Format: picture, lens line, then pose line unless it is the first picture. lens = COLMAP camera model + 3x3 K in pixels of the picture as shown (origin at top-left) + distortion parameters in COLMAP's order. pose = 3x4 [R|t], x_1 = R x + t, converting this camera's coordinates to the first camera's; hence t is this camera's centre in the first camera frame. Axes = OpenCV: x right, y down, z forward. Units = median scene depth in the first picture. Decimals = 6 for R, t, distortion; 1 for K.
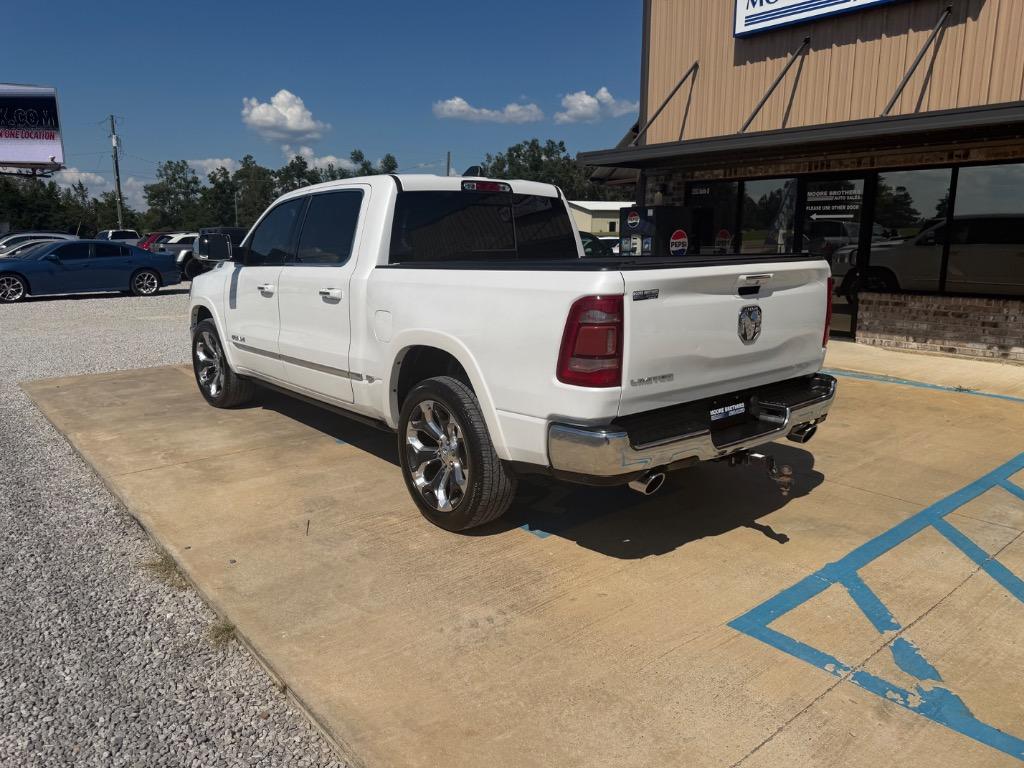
lens RADIAL K [[728.5, 0, 510.4], [0, 728.5, 389.1], [0, 0, 1]] dist [0.024567, -0.039656]
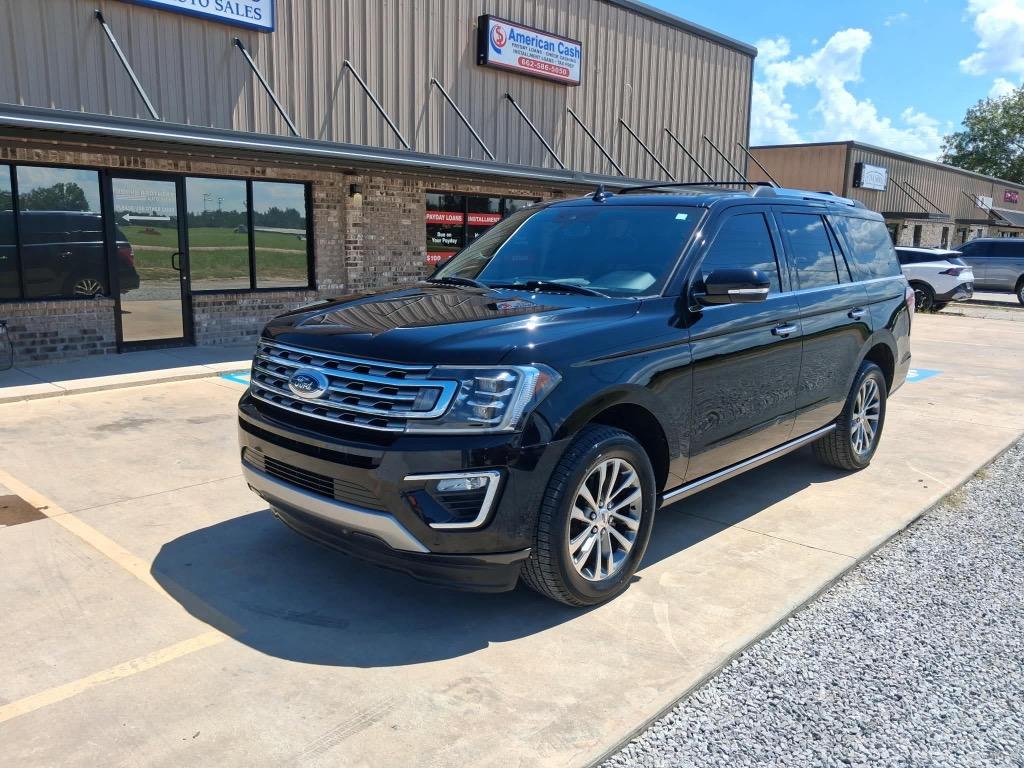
lens RADIAL K [[817.5, 0, 501.9], [0, 817.5, 388.6], [0, 0, 1]] dist [-0.011609, -0.001060]
pose [[-0.126198, -0.180517, 0.975442, -1.171711], [0.188229, 0.961083, 0.202211, -0.270775], [-0.973984, 0.209125, -0.087308, 1.237683]]
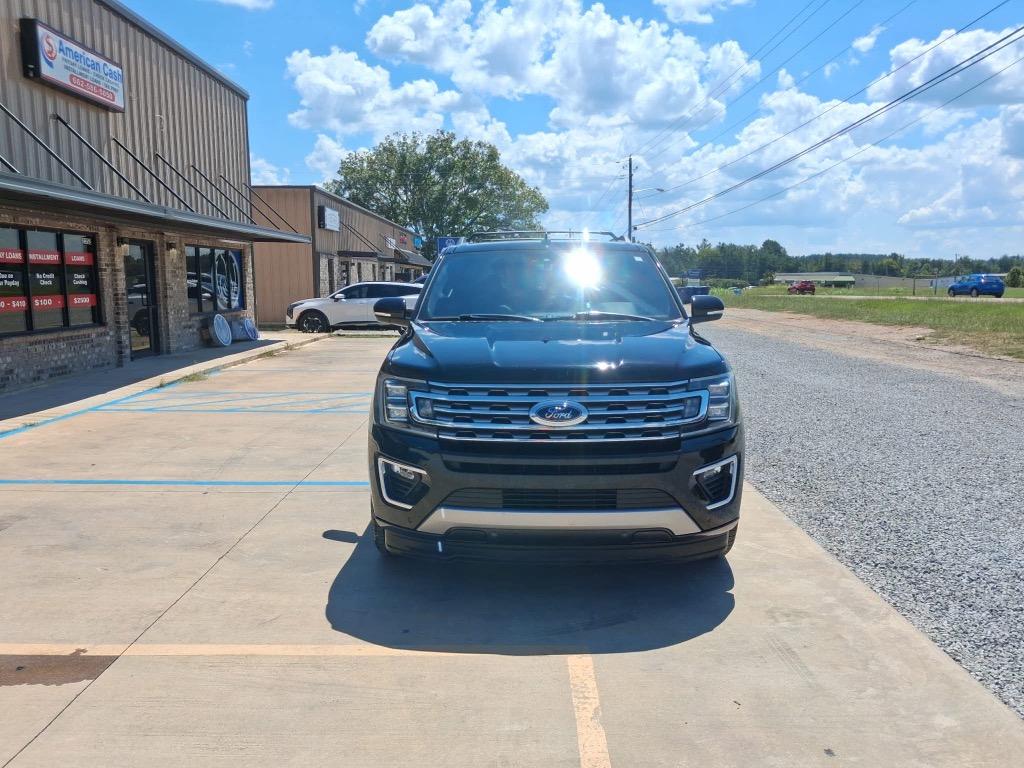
lens RADIAL K [[811.6, 0, 512.4], [0, 811.6, 398.4], [0, 0, 1]] dist [-0.009276, 0.013537]
pose [[-0.770252, -0.090570, 0.631276, -0.926345], [0.132393, 0.945591, 0.297204, -0.398138], [-0.623846, 0.312499, -0.716352, 1.855079]]
